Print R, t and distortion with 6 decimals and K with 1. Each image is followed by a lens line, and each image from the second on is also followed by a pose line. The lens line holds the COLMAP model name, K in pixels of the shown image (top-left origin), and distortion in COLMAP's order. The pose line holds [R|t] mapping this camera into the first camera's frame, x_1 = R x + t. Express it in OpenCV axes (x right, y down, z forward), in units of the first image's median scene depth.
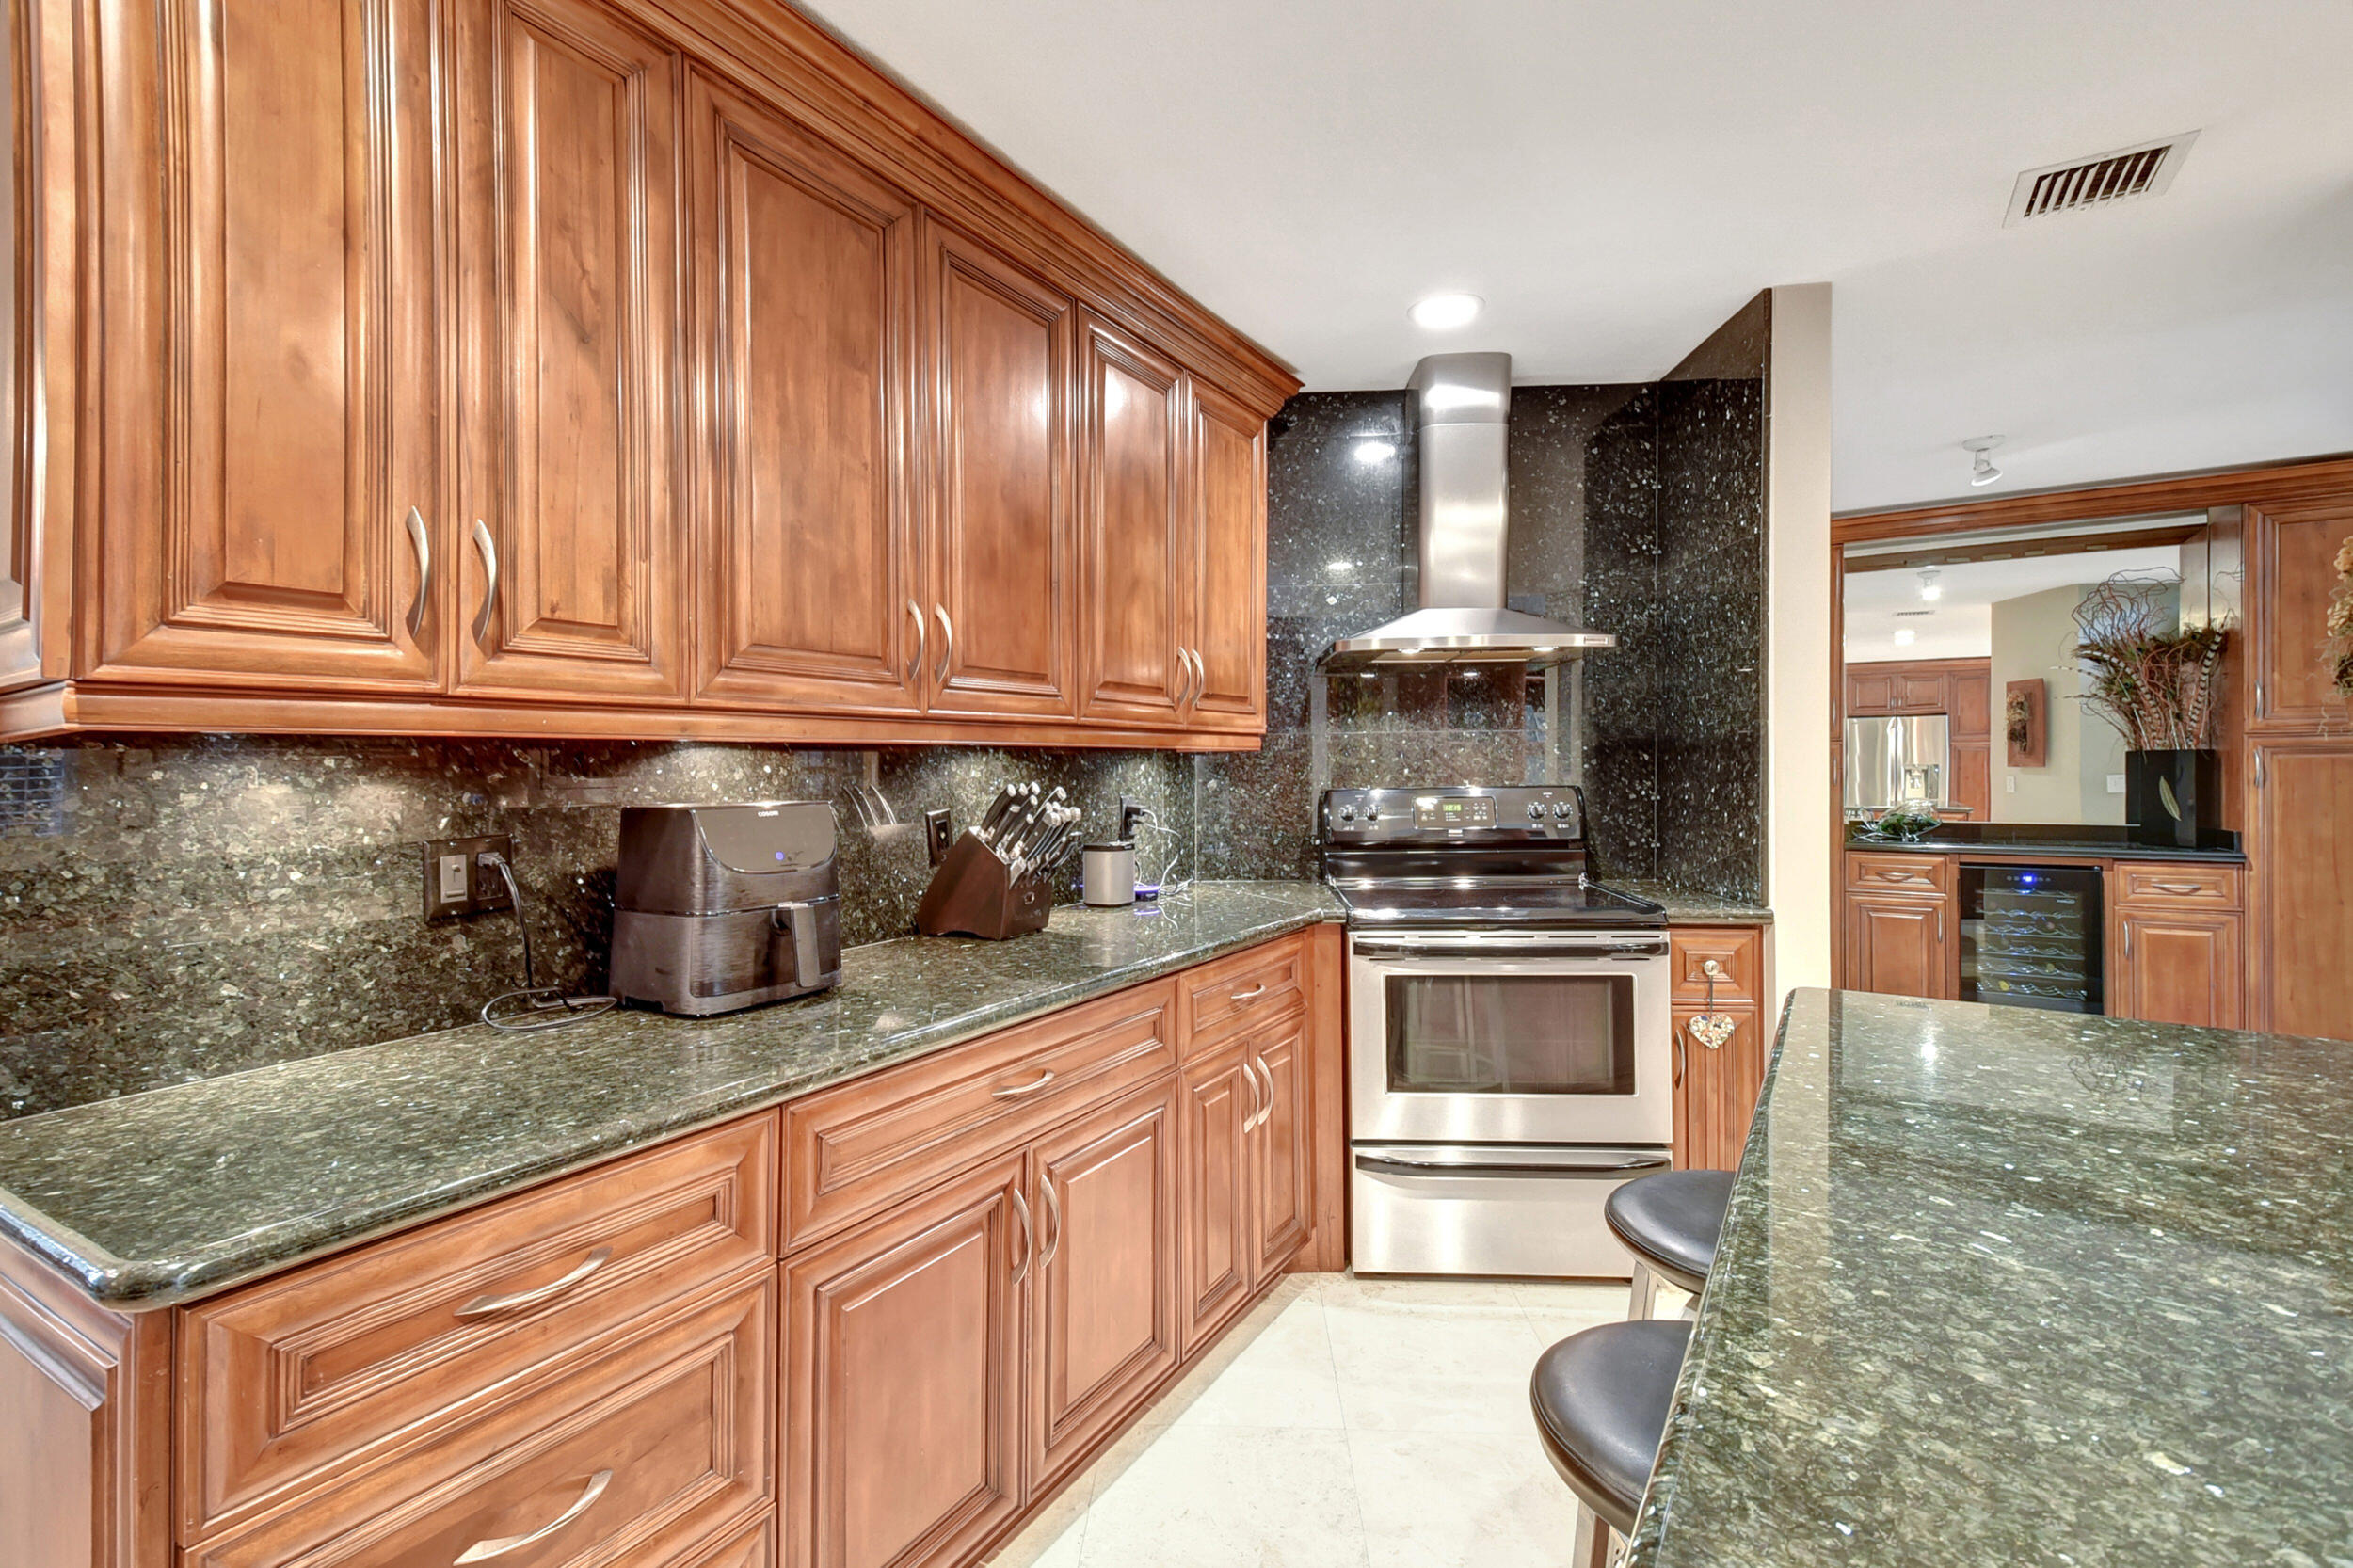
lens RADIAL K [[1066.7, 0, 1195.2], [0, 1066.7, 772.1], [0, 0, 1]] dist [0.052232, -0.018829]
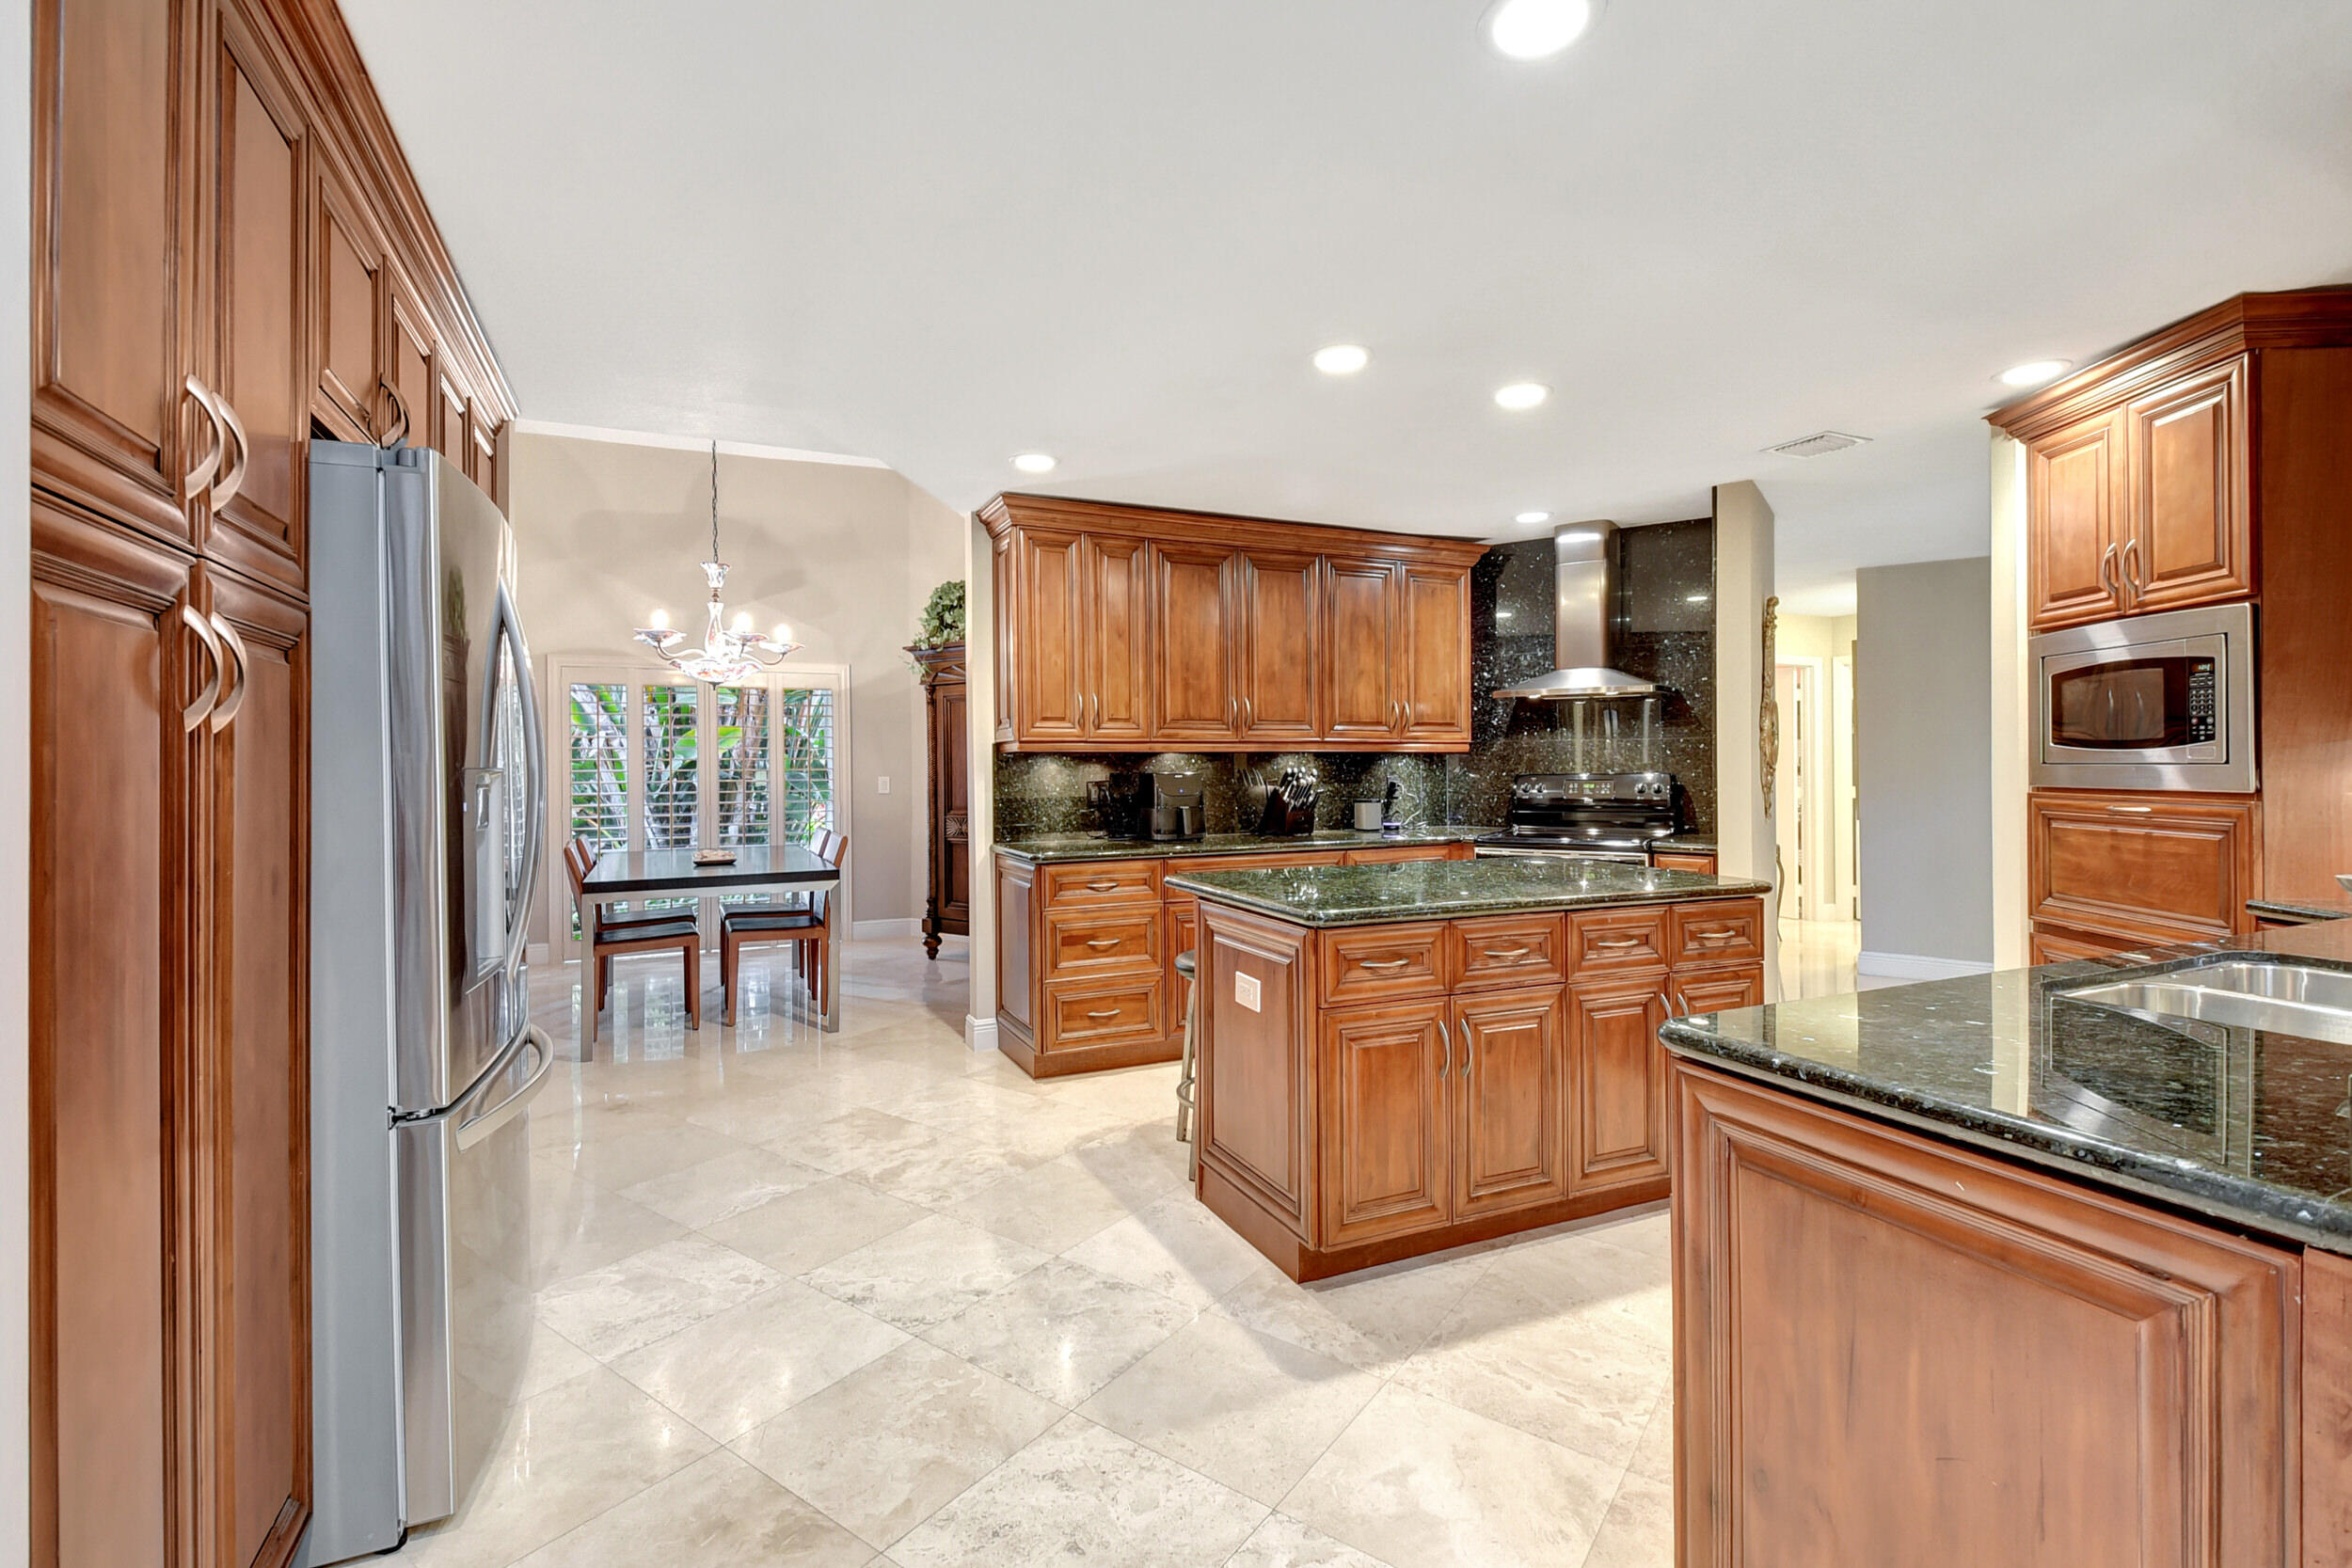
lens RADIAL K [[1066.2, 0, 1170.9], [0, 1066.2, 772.7], [0, 0, 1]] dist [0.052232, -0.018829]
pose [[0.832805, 0.009089, -0.553492, 0.932658], [-0.005450, 0.999951, 0.008220, 0.004270], [0.553540, -0.003829, 0.832814, -1.120125]]
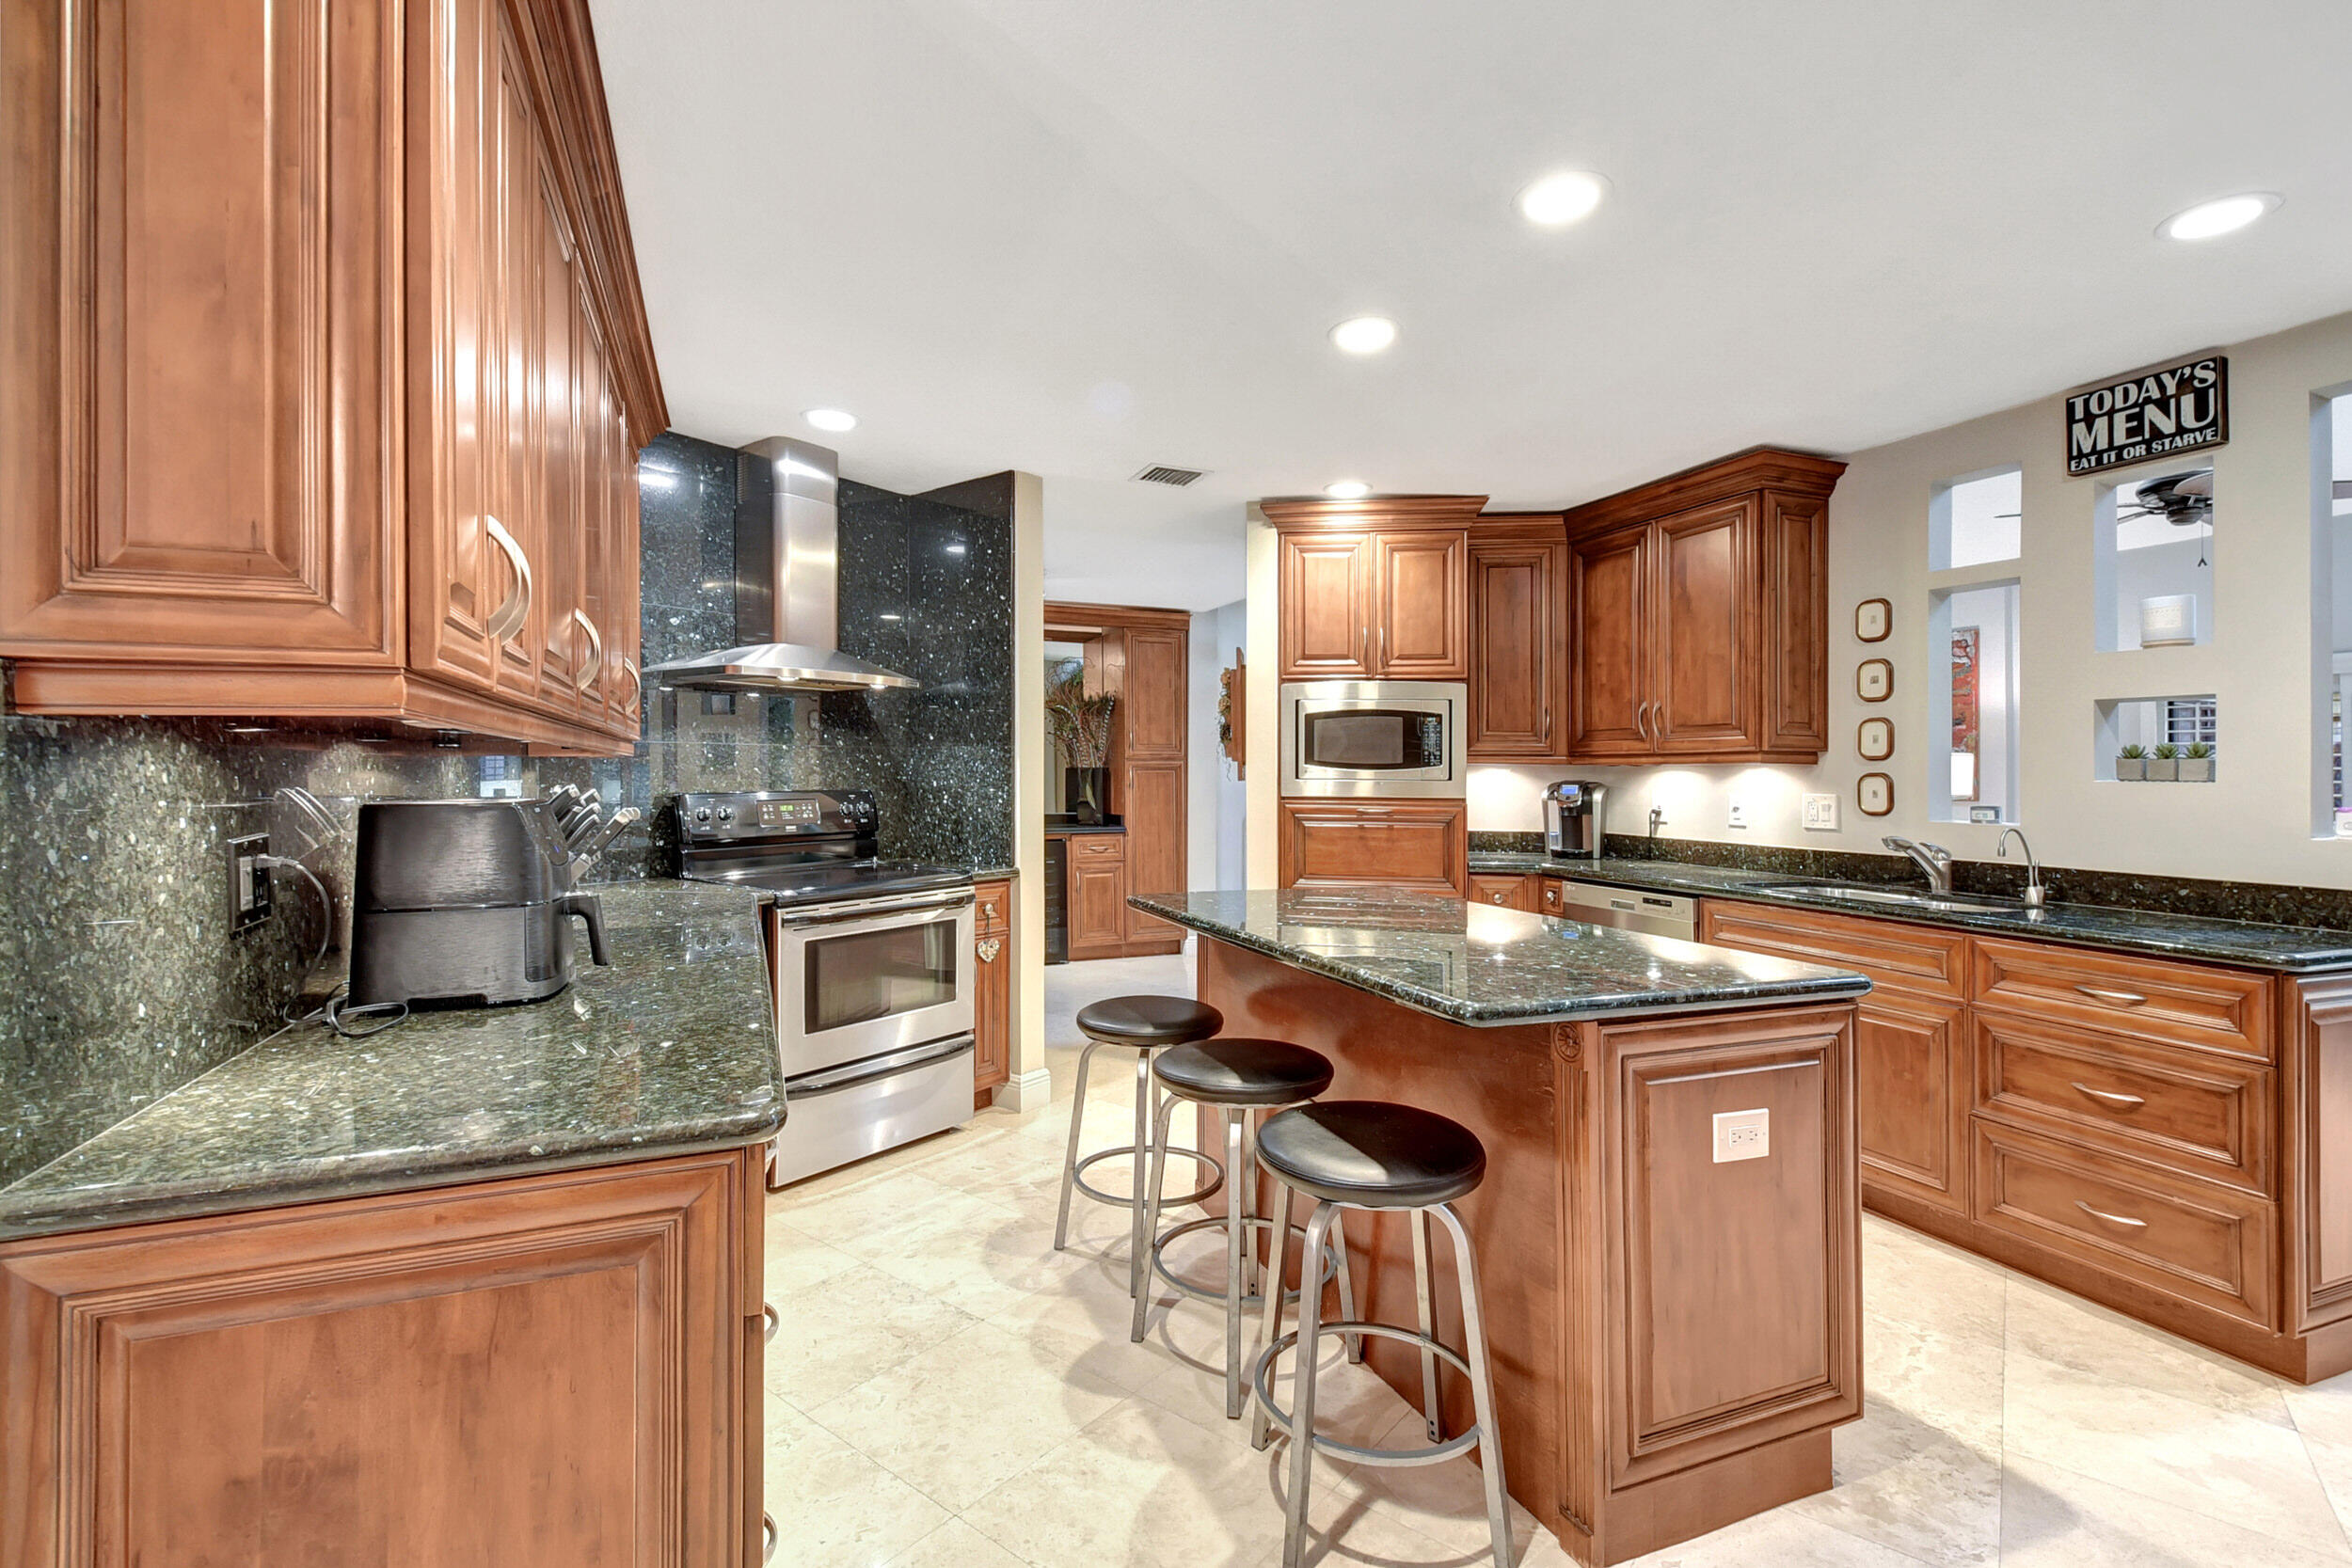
lens RADIAL K [[1066.2, 0, 1158.8], [0, 1066.2, 770.8], [0, 0, 1]] dist [0.052232, -0.018829]
pose [[0.586333, 0.011395, 0.809990, -0.744114], [-0.004172, 0.999930, -0.011047, 0.004509], [-0.810059, 0.003098, 0.586340, -0.085039]]
